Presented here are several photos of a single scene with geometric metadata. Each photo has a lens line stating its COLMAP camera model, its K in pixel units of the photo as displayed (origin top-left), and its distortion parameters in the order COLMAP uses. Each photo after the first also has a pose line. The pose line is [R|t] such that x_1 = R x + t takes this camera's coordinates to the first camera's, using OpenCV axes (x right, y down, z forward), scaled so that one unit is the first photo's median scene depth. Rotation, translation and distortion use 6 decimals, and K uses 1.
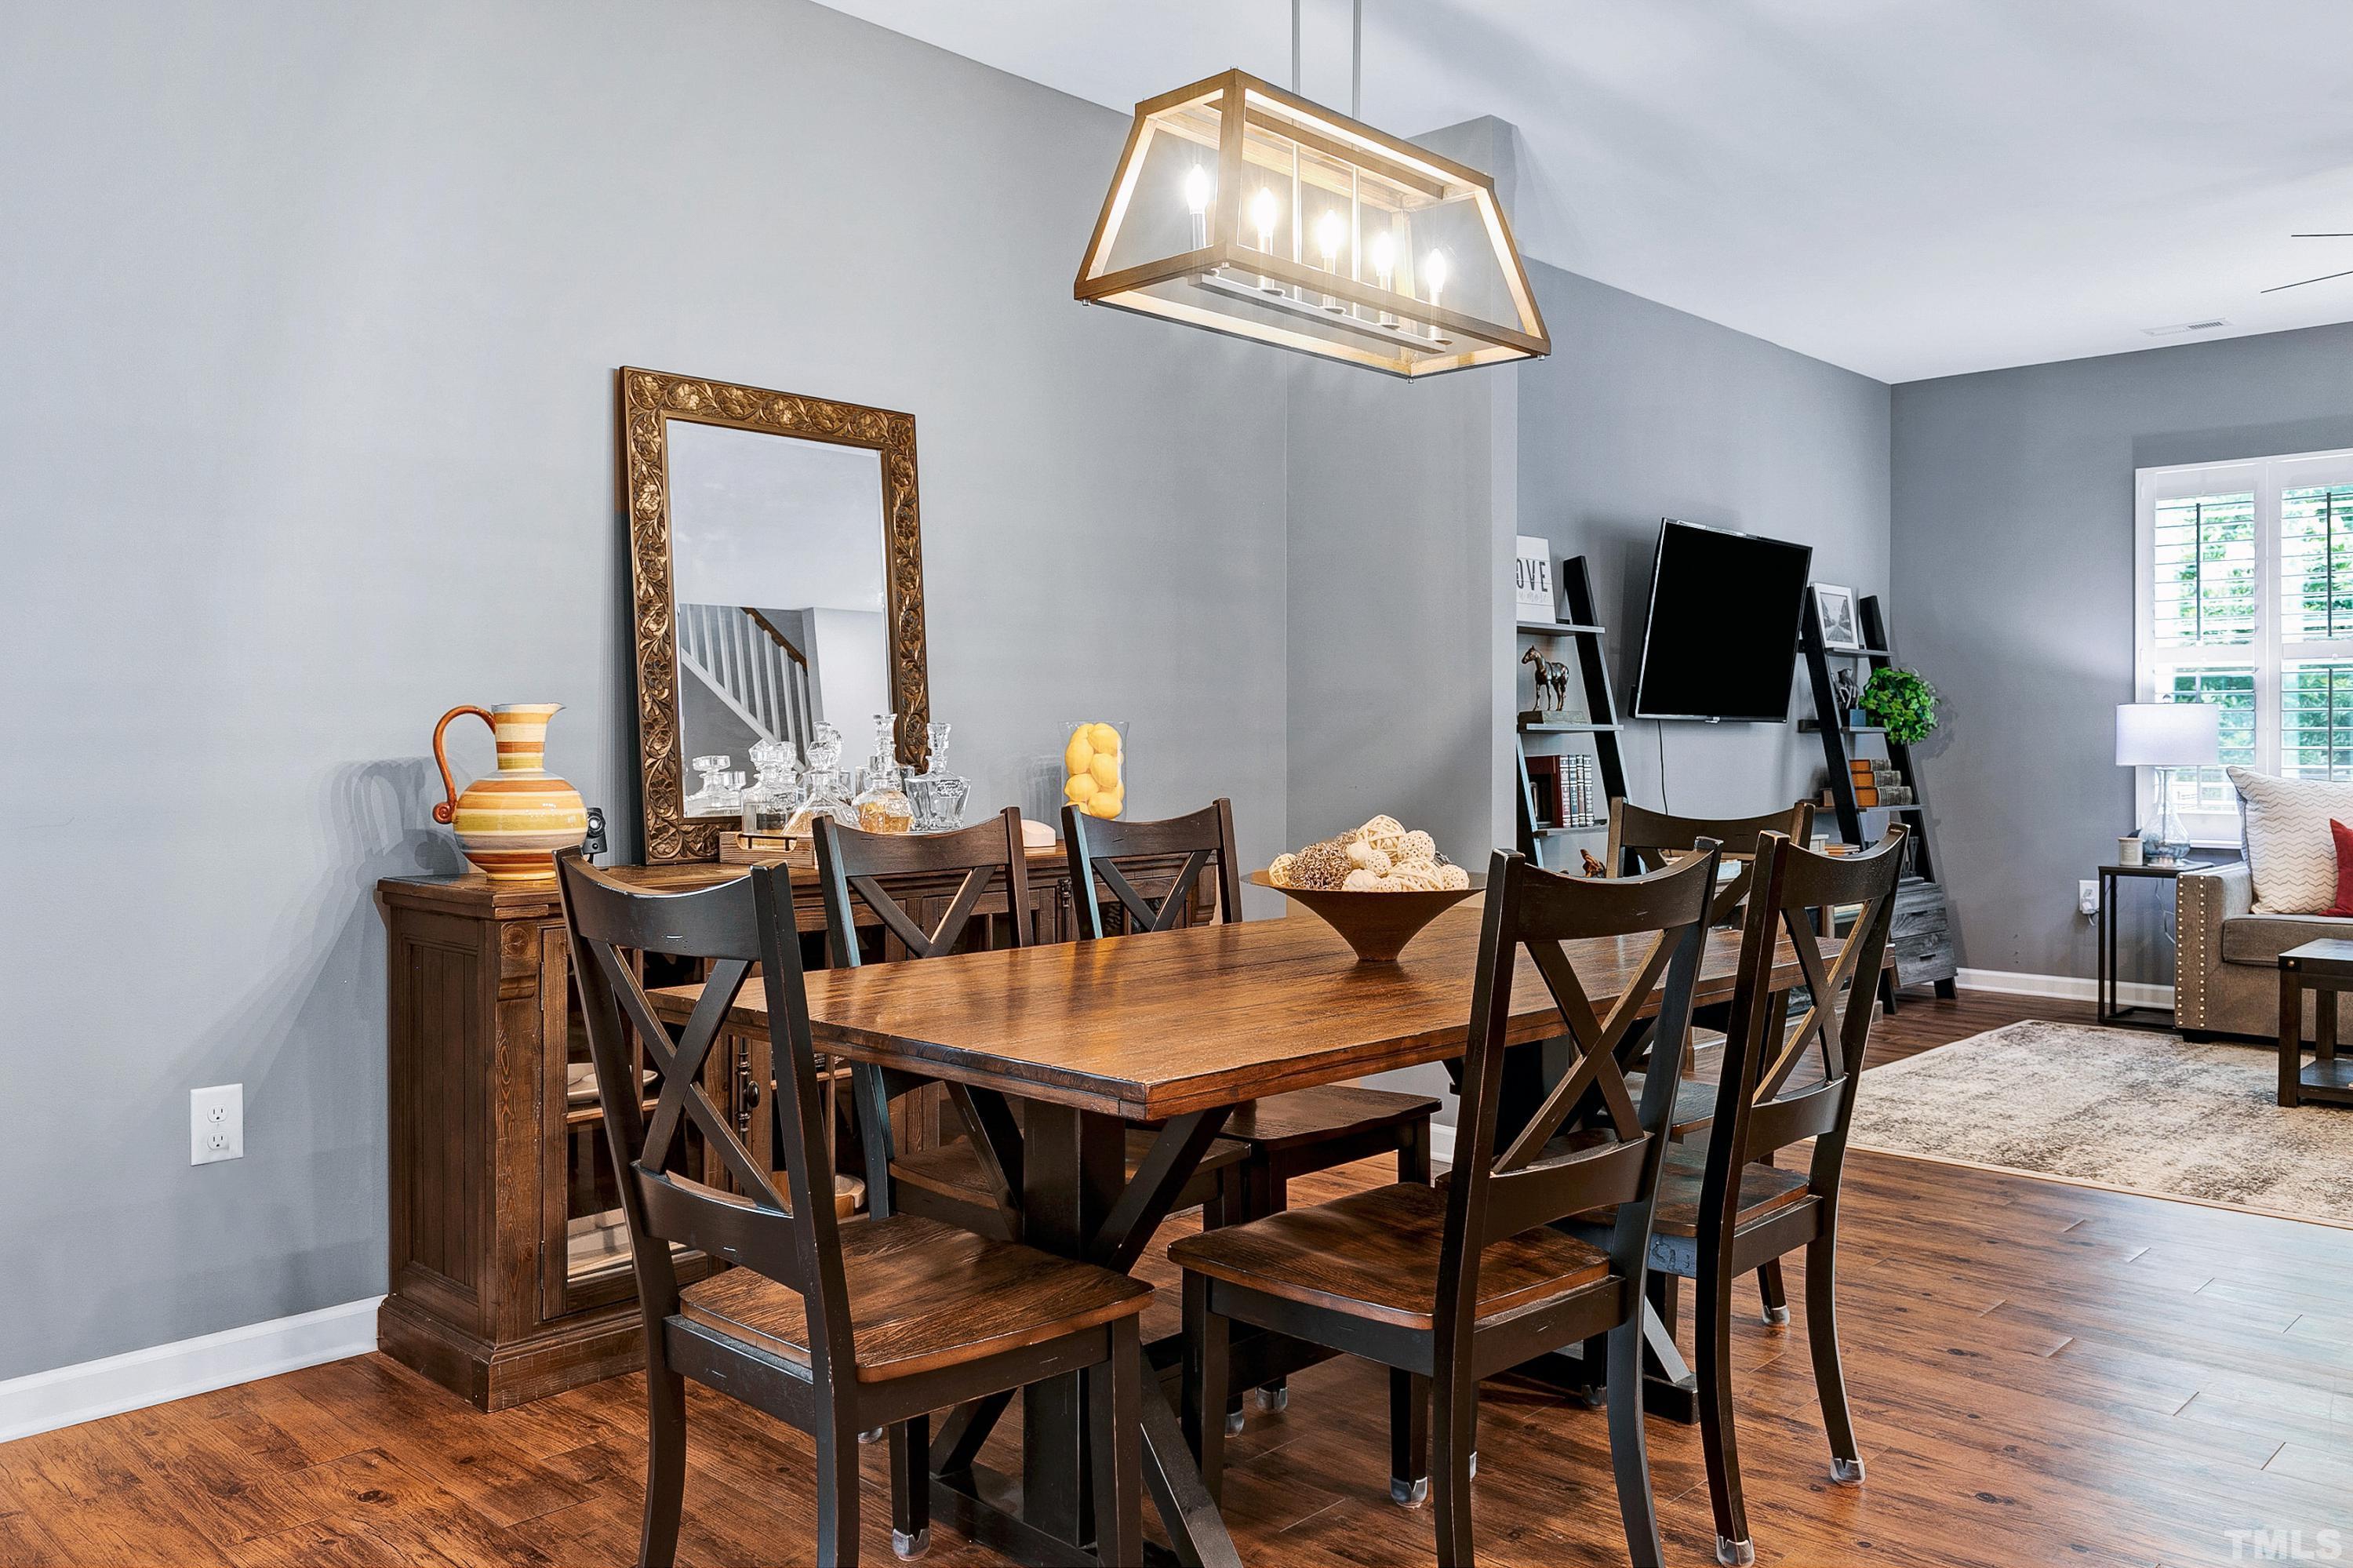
lens RADIAL K [[1790.5, 0, 1174.9], [0, 1790.5, 734.5], [0, 0, 1]] dist [-0.012771, -0.007966]
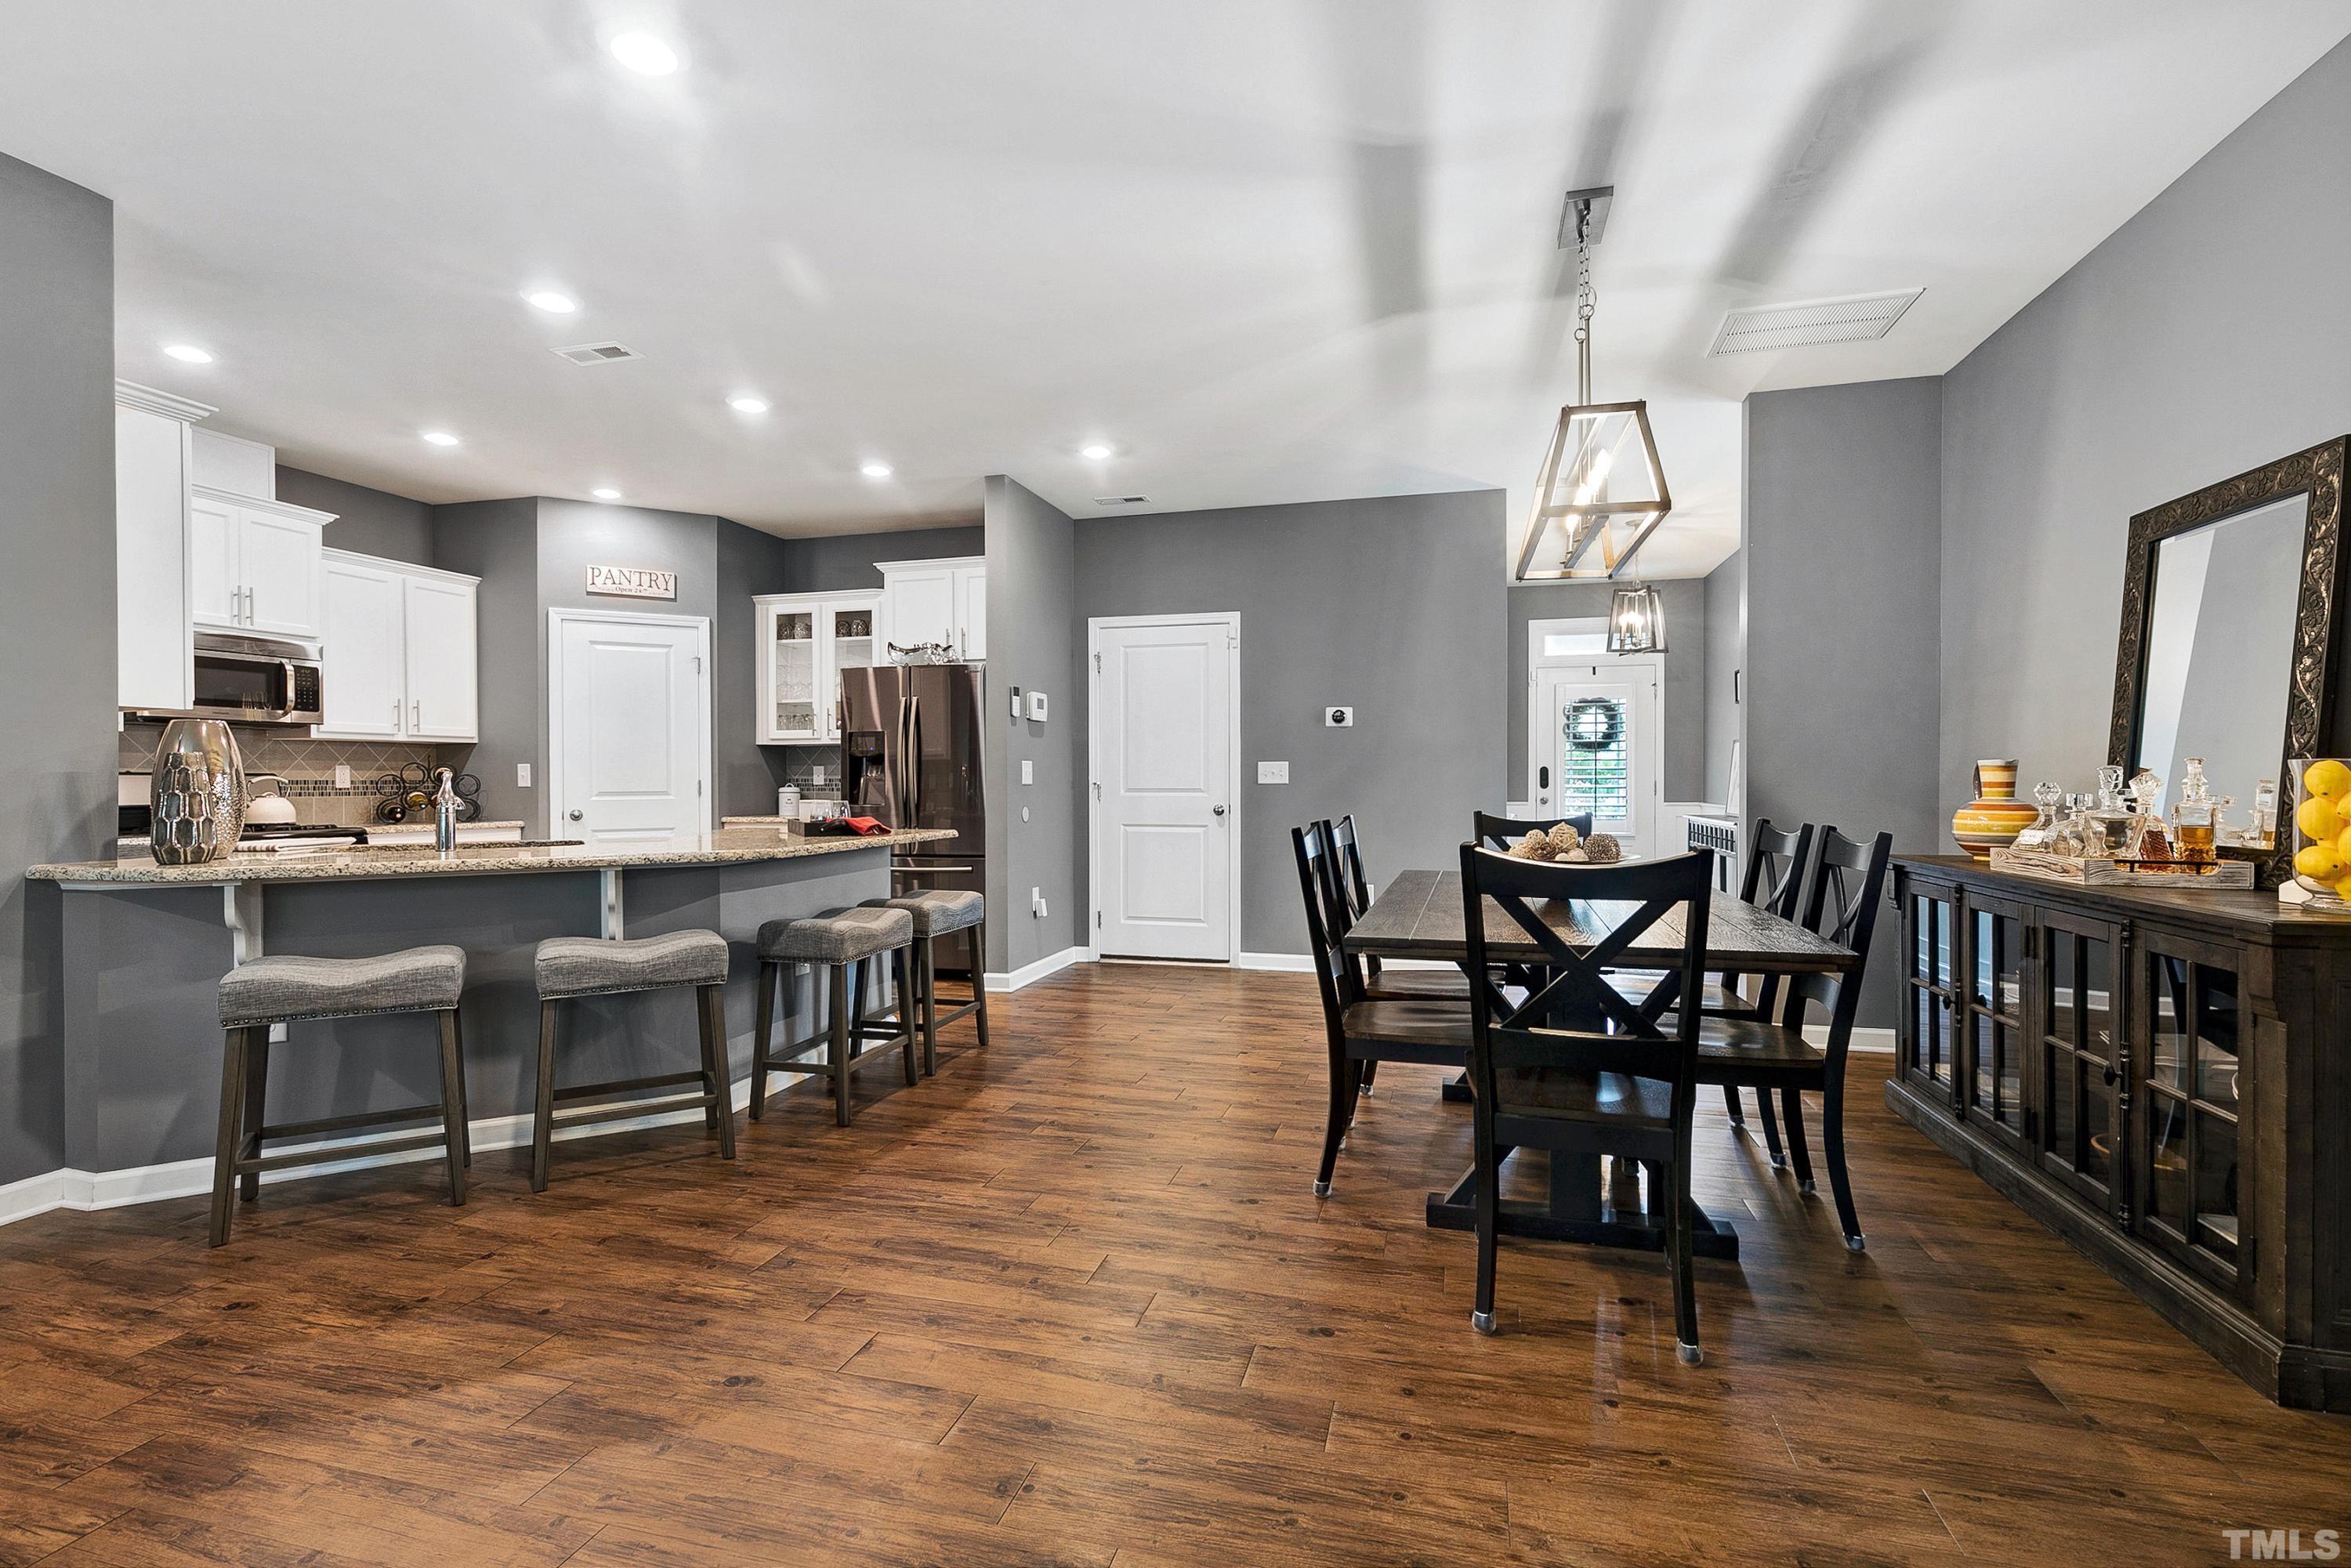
lens RADIAL K [[1091.9, 0, 1186.5], [0, 1091.9, 782.4], [0, 0, 1]] dist [0.014941, -0.000106]
pose [[-0.871134, 0.001657, -0.491043, 0.450782], [0.001988, 0.999998, -0.000152, 0.001814], [0.491041, -0.001109, -0.871136, 0.823611]]
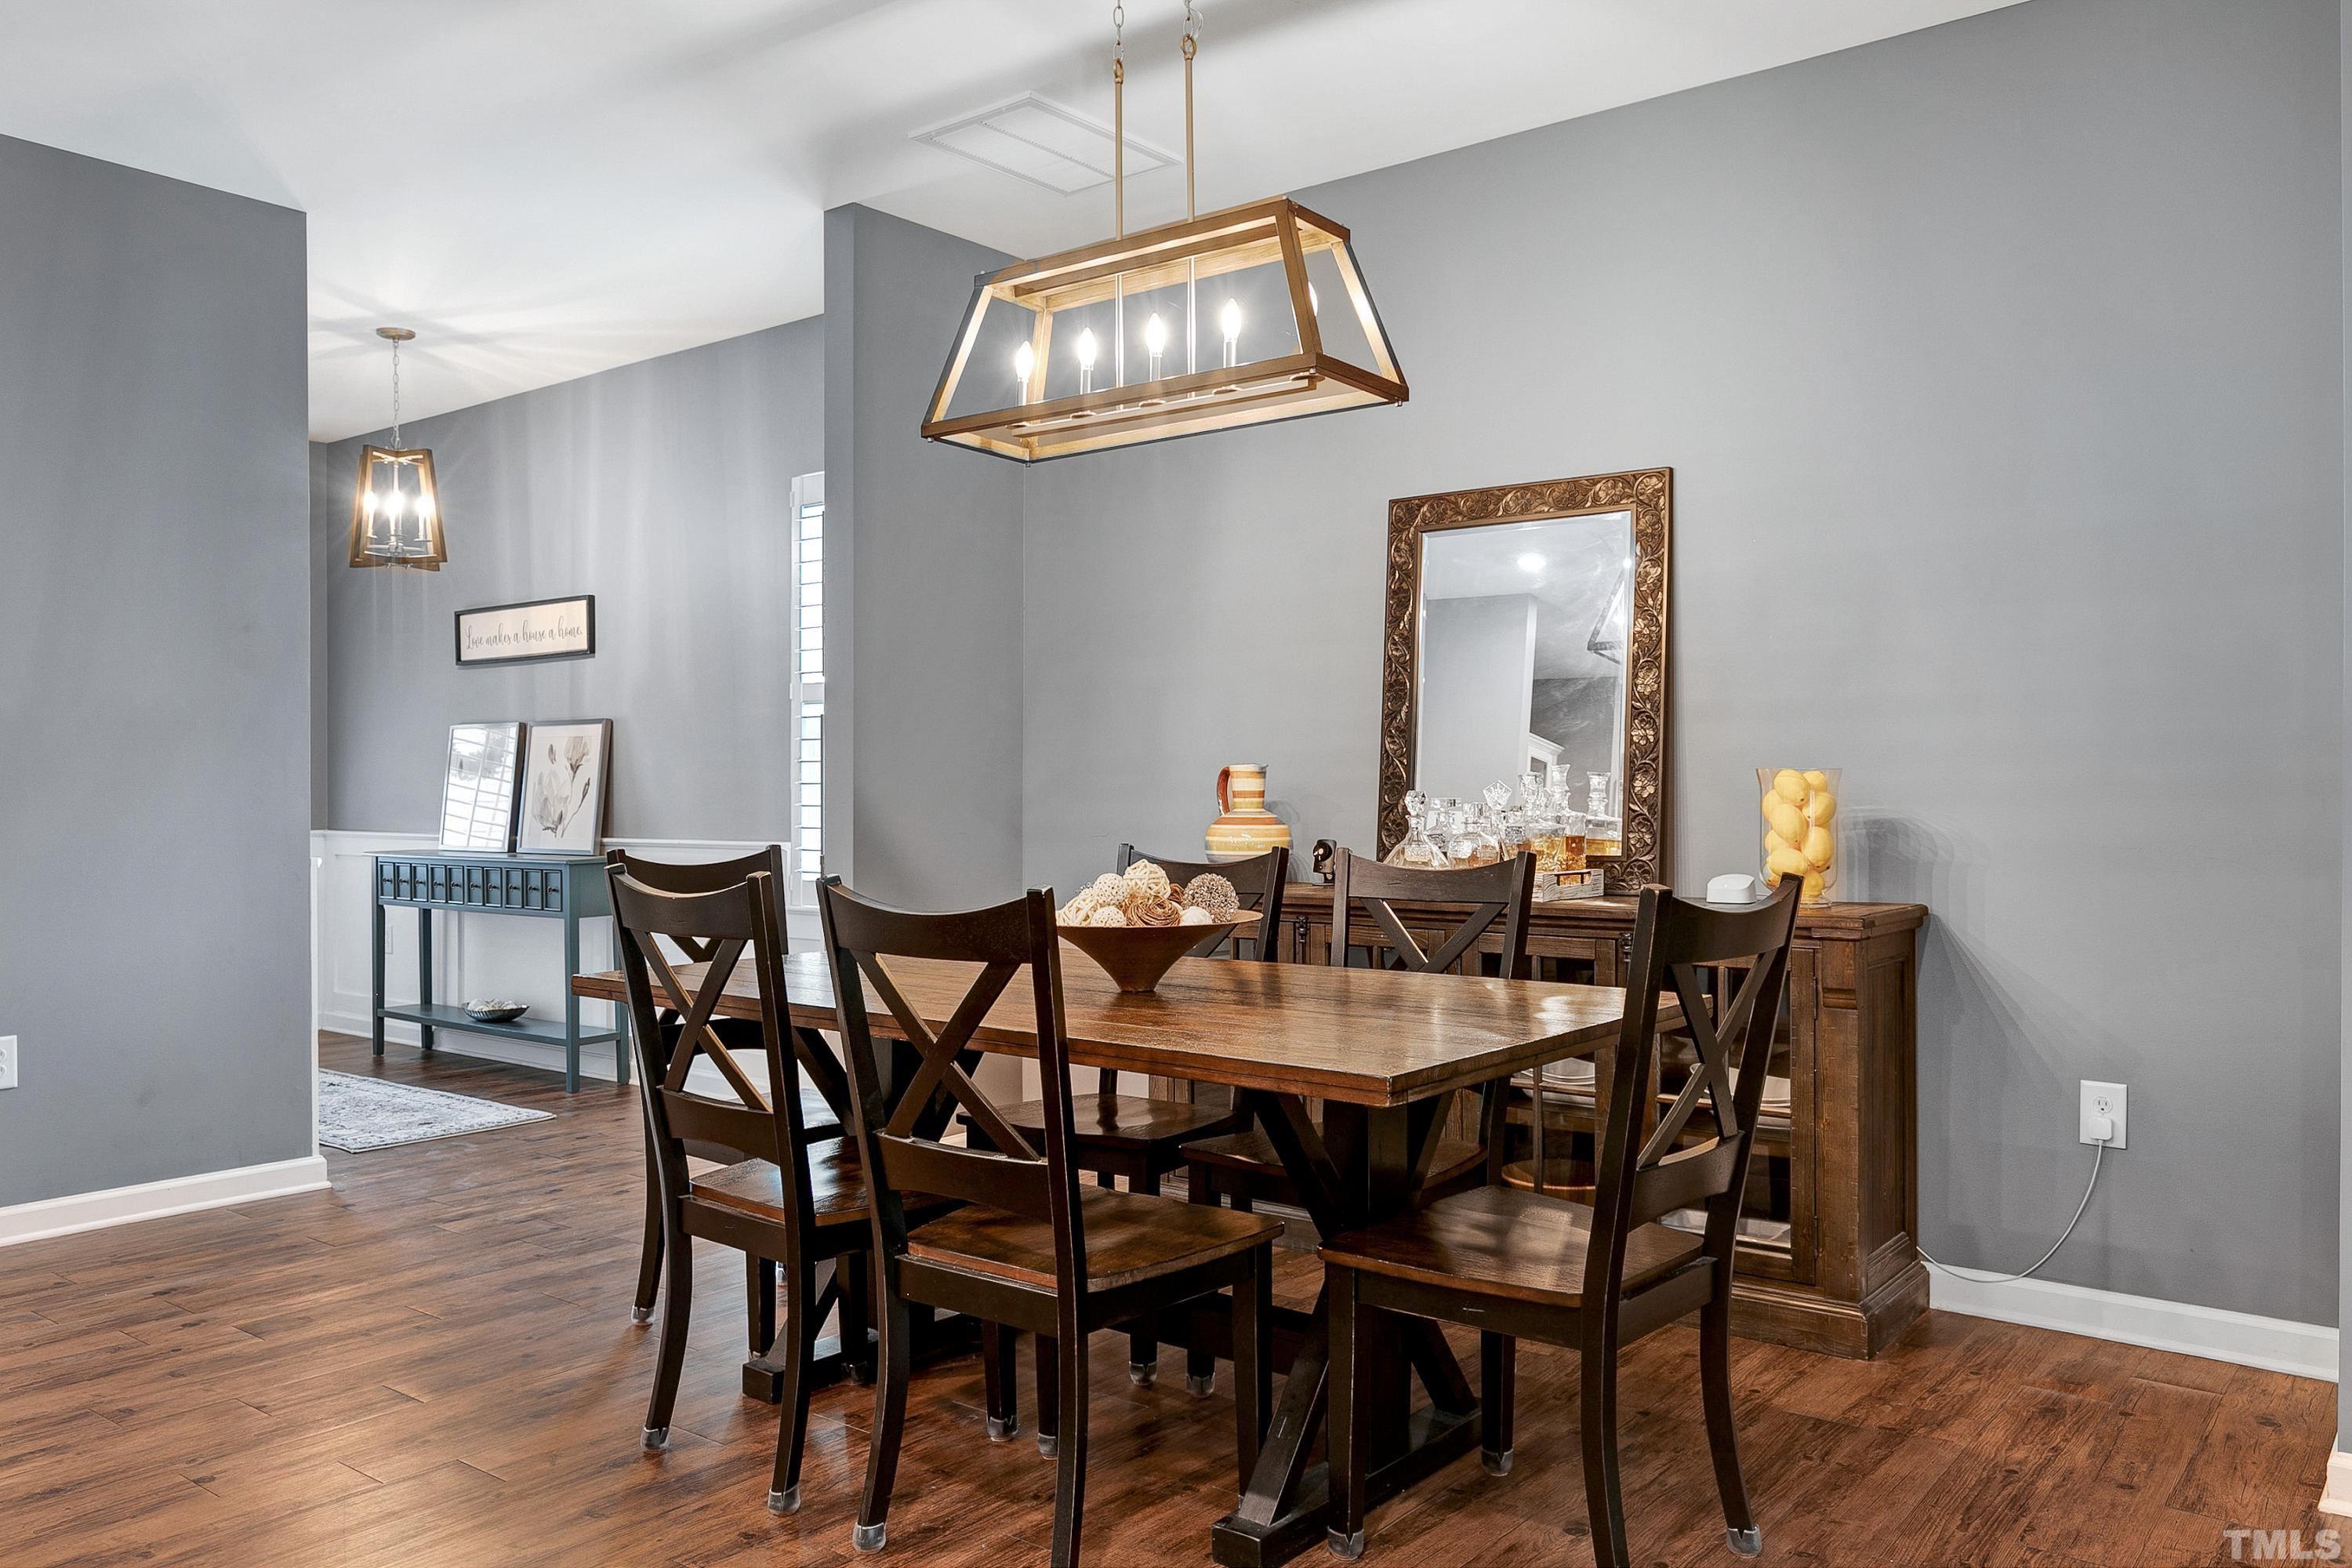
lens RADIAL K [[1753.2, 0, 1170.8], [0, 1753.2, 790.2], [0, 0, 1]] dist [-0.000018, -0.002267]
pose [[0.099893, 0.001918, -0.994996, 0.547406], [0.005935, 0.999979, 0.002523, -0.000234], [0.994981, -0.006157, 0.099879, 0.421333]]
